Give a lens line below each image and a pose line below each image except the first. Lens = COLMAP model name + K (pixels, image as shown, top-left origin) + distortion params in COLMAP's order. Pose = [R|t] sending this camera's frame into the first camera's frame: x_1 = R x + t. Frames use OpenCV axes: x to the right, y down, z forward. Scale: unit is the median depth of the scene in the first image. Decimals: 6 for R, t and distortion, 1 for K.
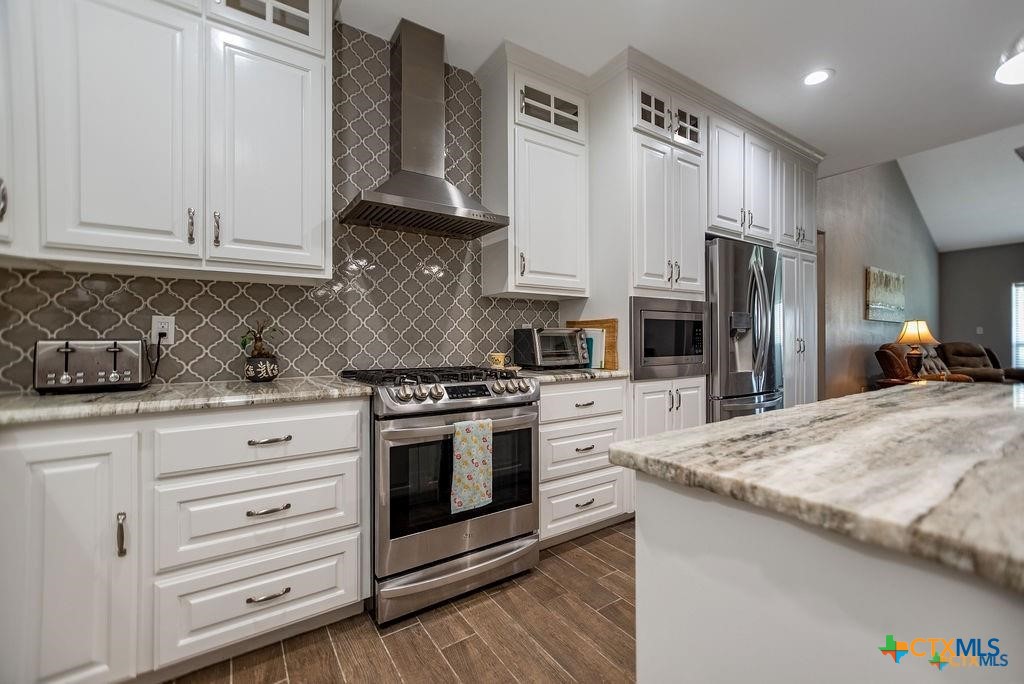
lens RADIAL K [[426.6, 0, 516.6], [0, 426.6, 340.9], [0, 0, 1]] dist [-0.000319, 0.000085]
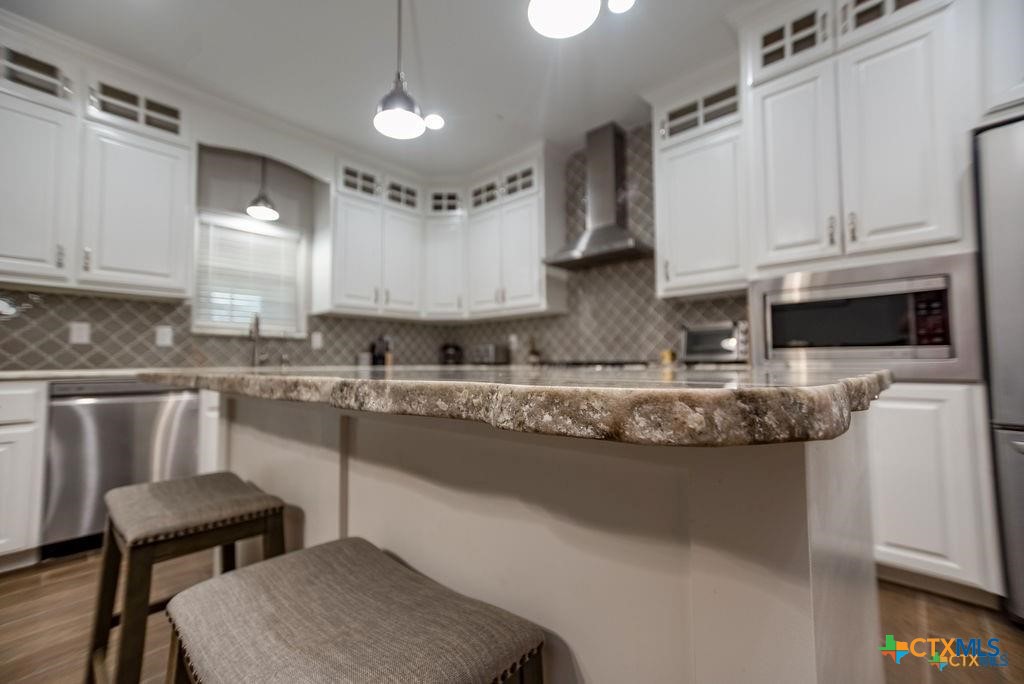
lens RADIAL K [[435.1, 0, 499.4], [0, 435.1, 343.1], [0, 0, 1]] dist [0.003352, 0.000595]
pose [[0.216367, -0.044215, -0.975310, 1.000104], [0.004030, 0.999006, -0.044395, 0.059707], [0.976304, 0.005675, 0.216330, 0.308627]]
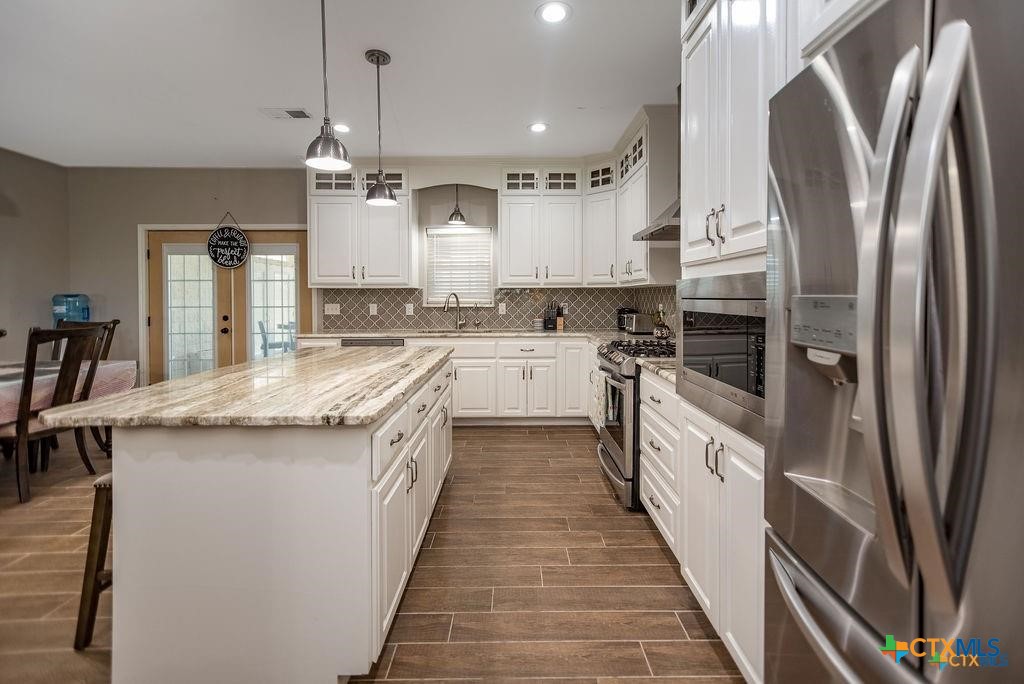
lens RADIAL K [[444.5, 0, 515.6], [0, 444.5, 297.0], [0, 0, 1]] dist [-0.001069, -0.000021]
pose [[-0.553884, 0.006746, -0.832566, 1.051242], [0.003518, 0.999977, 0.005762, -0.078331], [0.832586, 0.000262, -0.553896, 1.168599]]
